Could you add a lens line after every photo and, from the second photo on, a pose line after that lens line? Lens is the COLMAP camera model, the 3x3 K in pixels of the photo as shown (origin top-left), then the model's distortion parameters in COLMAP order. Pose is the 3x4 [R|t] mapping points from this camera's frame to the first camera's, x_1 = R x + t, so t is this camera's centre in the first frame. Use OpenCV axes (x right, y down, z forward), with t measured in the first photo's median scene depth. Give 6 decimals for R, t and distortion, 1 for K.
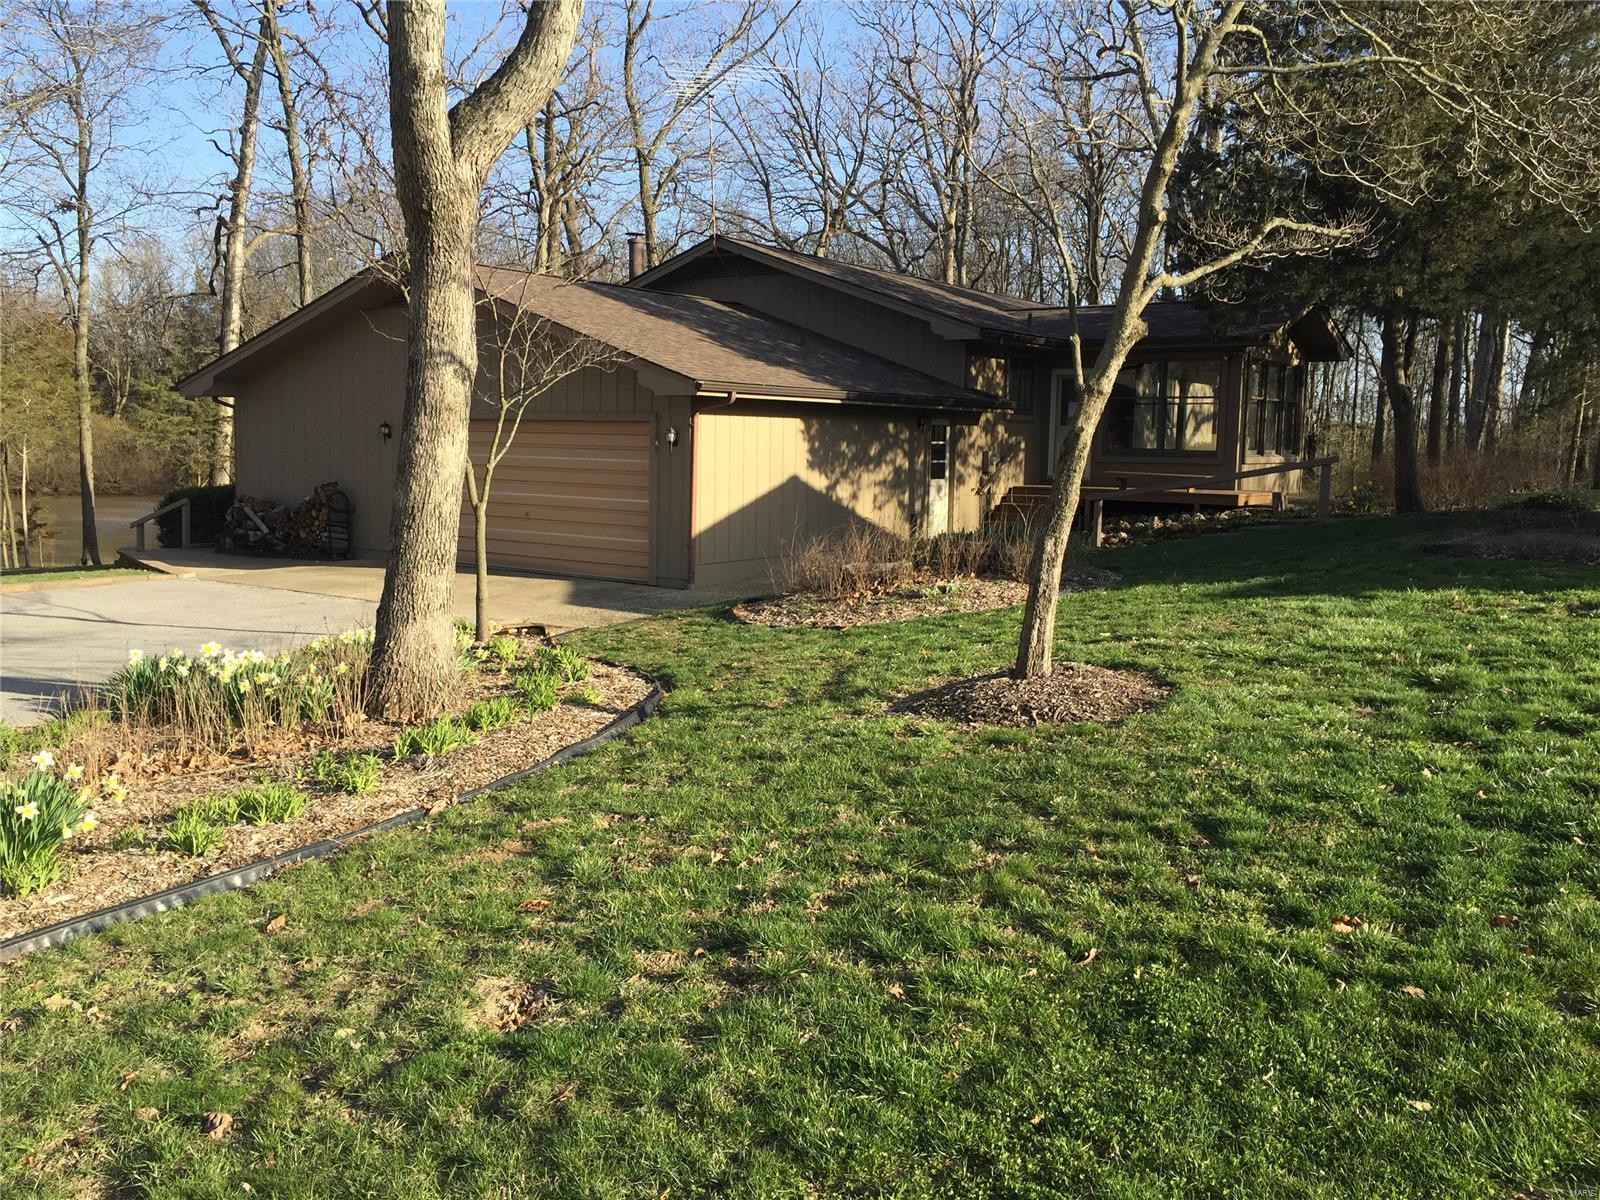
lens RADIAL K [[1371.8, 0, 793.0], [0, 1371.8, 558.4], [0, 0, 1]] dist [0.073787, -0.005919]
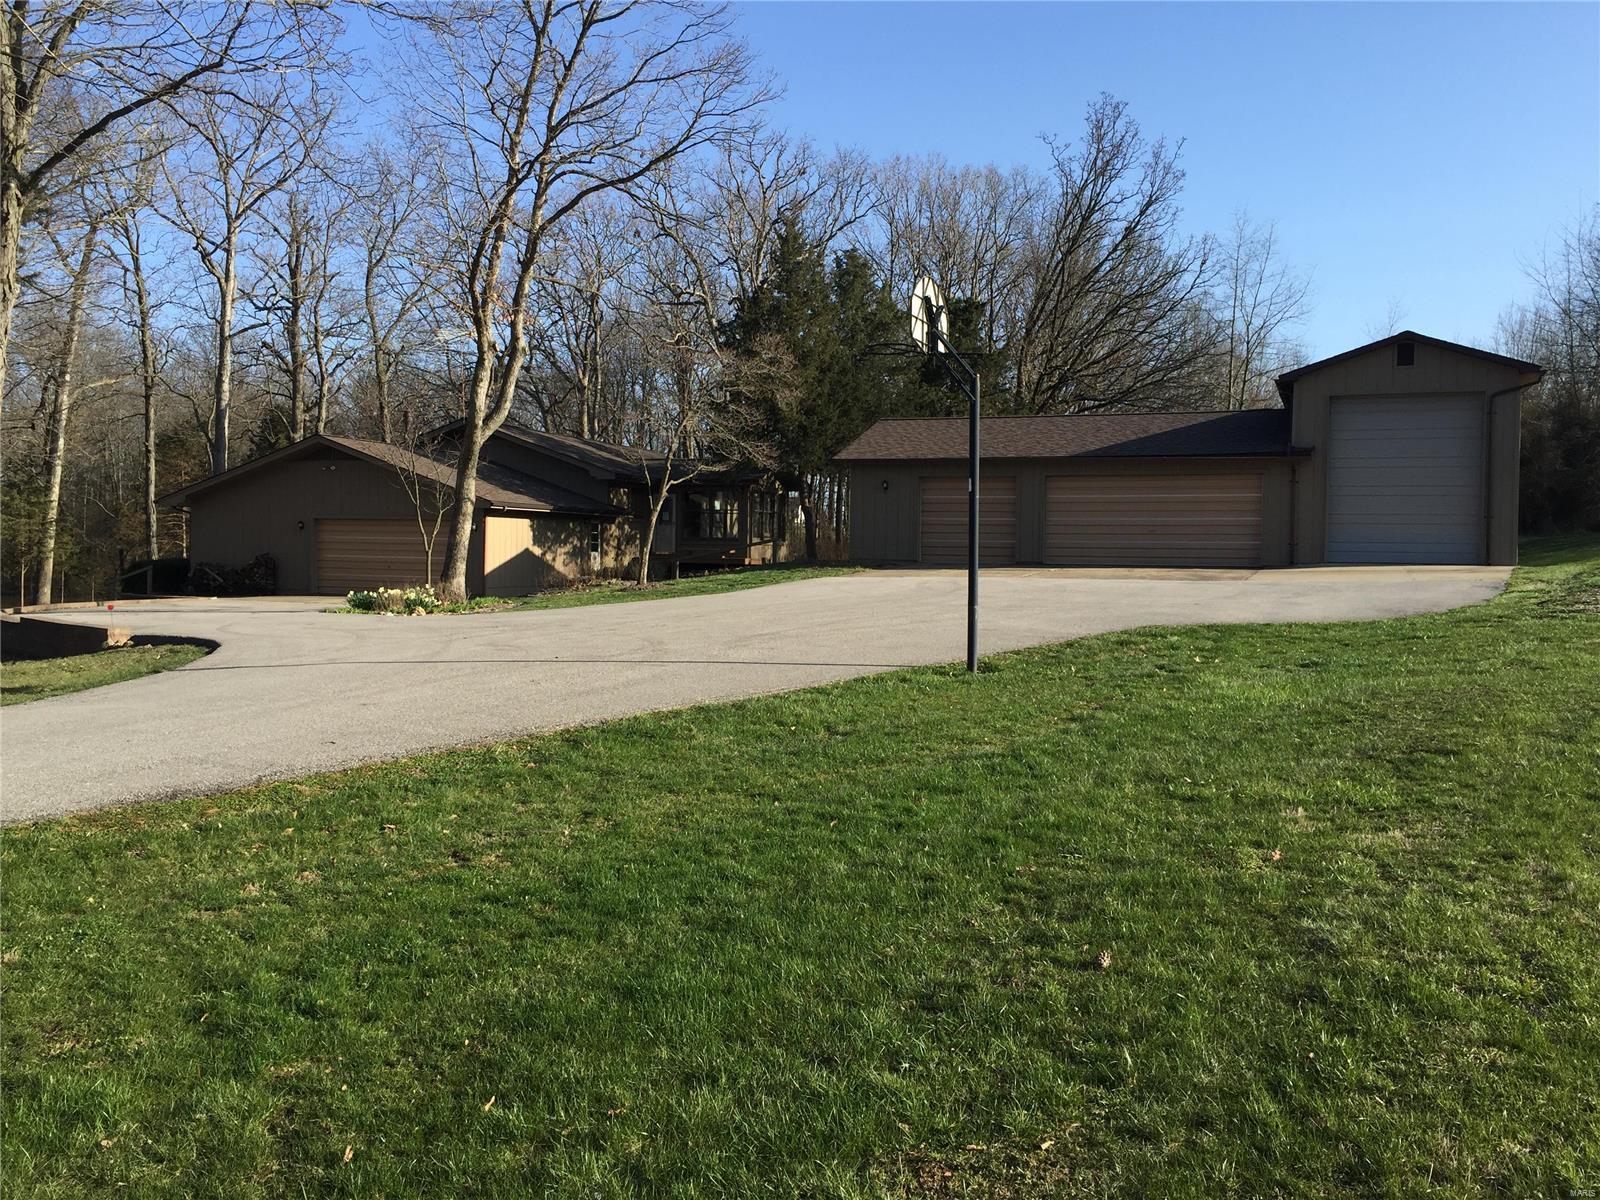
lens RADIAL K [[1371.8, 0, 793.0], [0, 1371.8, 558.4], [0, 0, 1]] dist [0.073787, -0.005919]
pose [[0.961569, -0.004308, 0.274530, -0.163475], [0.025548, 0.996943, -0.073840, 0.105594], [-0.273373, 0.078016, 0.958739, -0.959156]]
